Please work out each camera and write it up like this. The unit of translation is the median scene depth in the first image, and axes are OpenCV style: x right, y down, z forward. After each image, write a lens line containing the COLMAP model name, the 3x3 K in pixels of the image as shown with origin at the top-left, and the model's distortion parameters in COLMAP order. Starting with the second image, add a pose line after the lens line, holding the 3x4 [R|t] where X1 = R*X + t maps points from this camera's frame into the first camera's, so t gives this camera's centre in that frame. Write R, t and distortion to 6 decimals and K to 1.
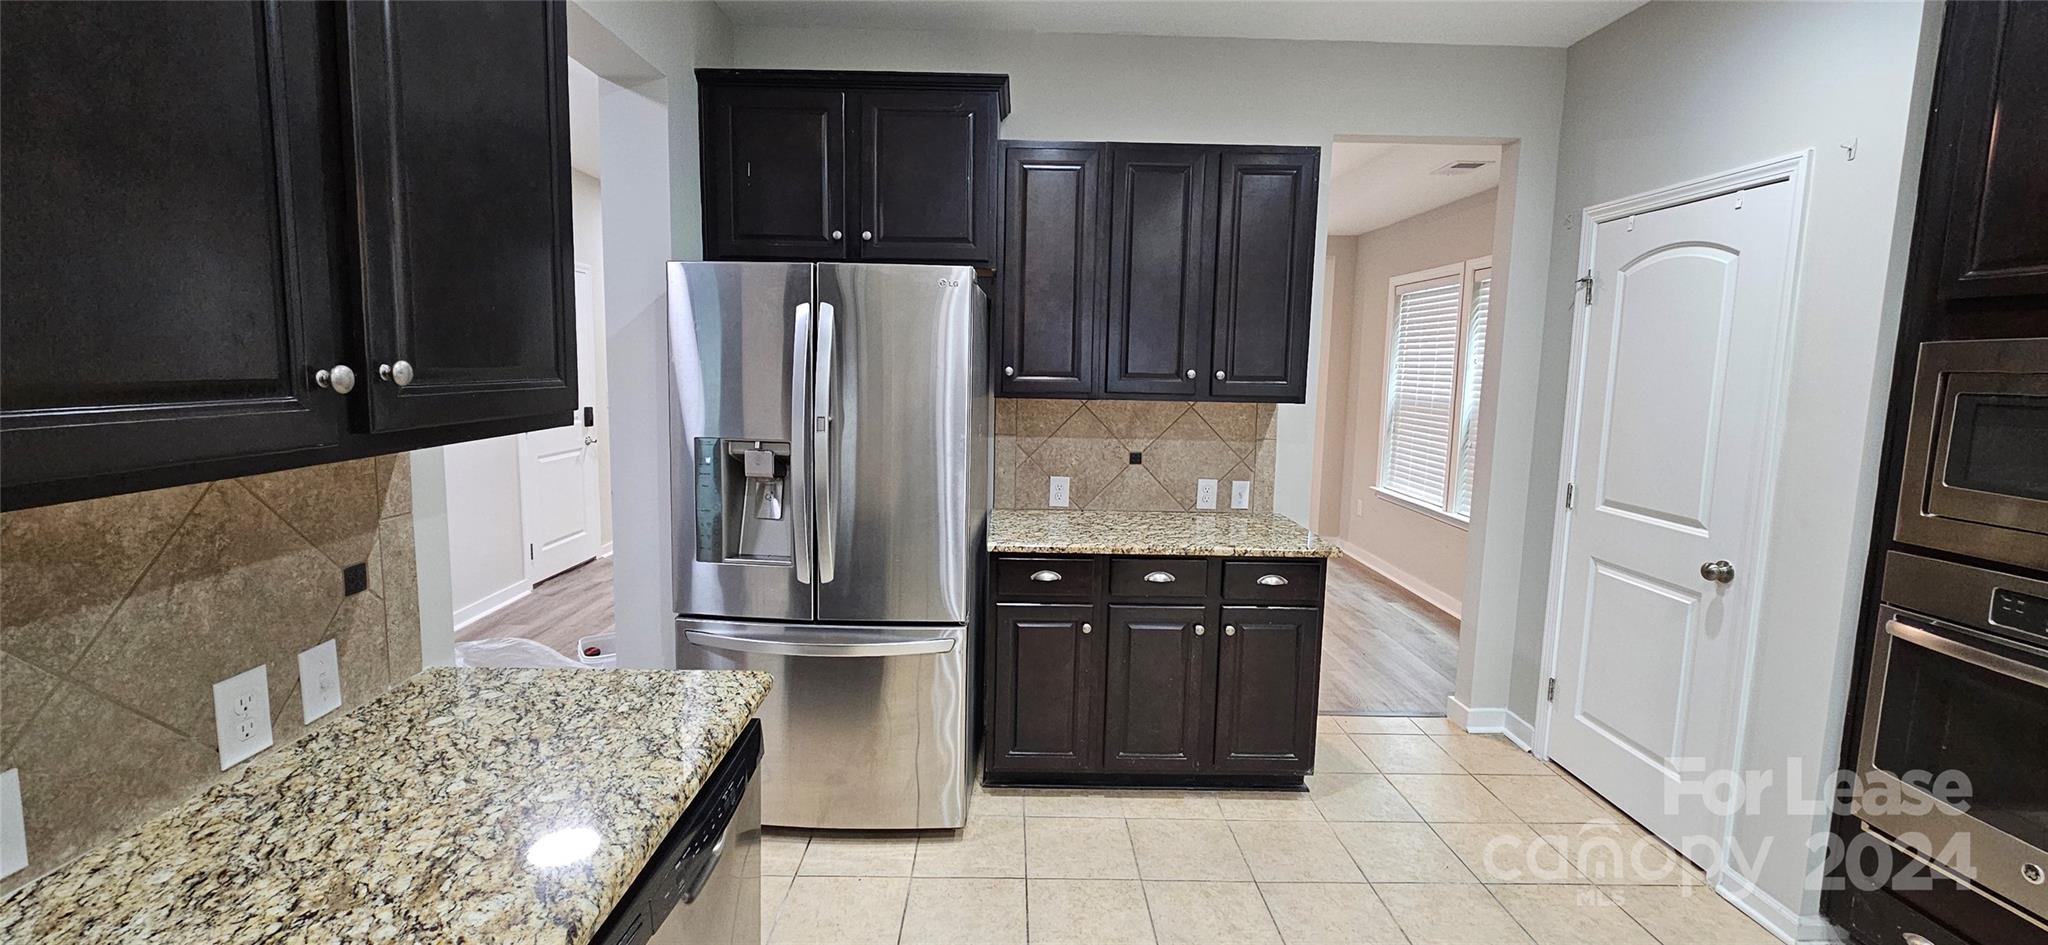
lens RADIAL K [[846.2, 0, 1010.4], [0, 846.2, 467.3], [0, 0, 1]] dist [0.001751, -0.000023]
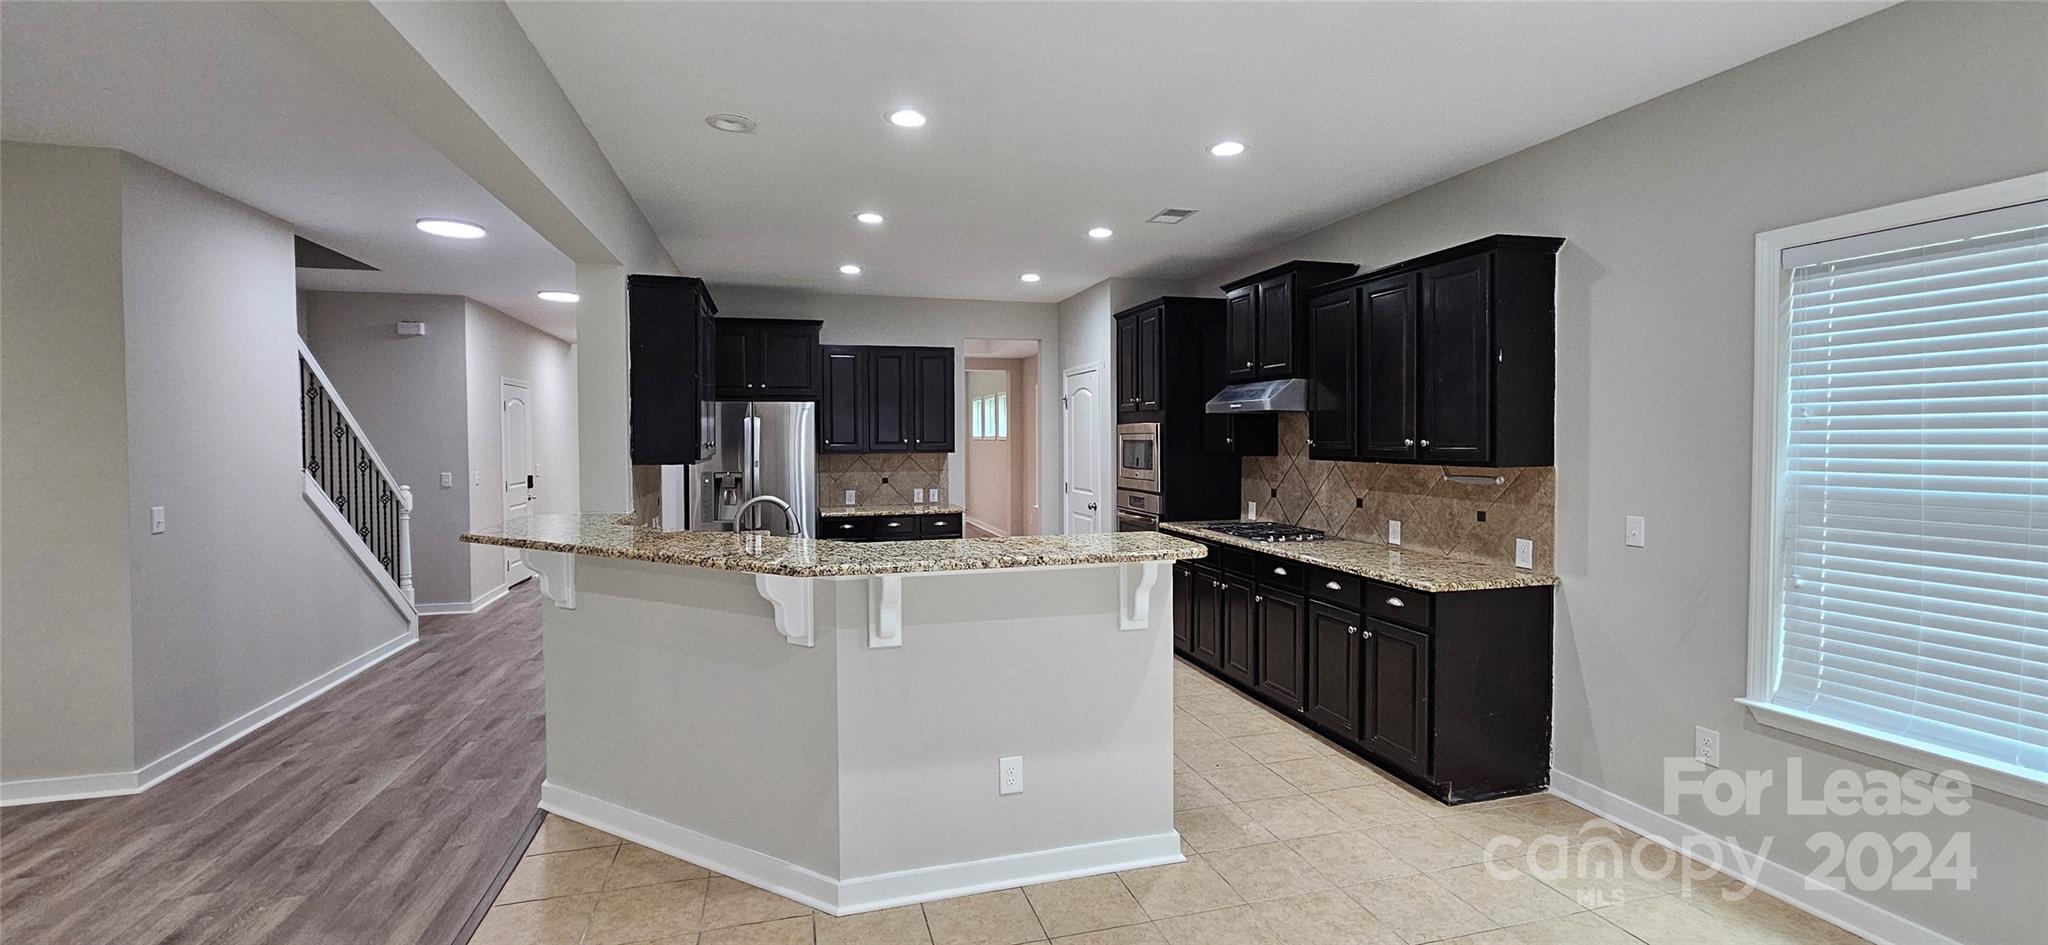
lens RADIAL K [[846.2, 0, 1014.6], [0, 846.2, 464.8], [0, 0, 1]] dist [0.001751, -0.000023]
pose [[0.964977, -0.031051, 0.260491, -0.133973], [0.054500, 0.995035, -0.083282, 0.204875], [-0.256611, 0.094562, 0.961878, -1.638210]]
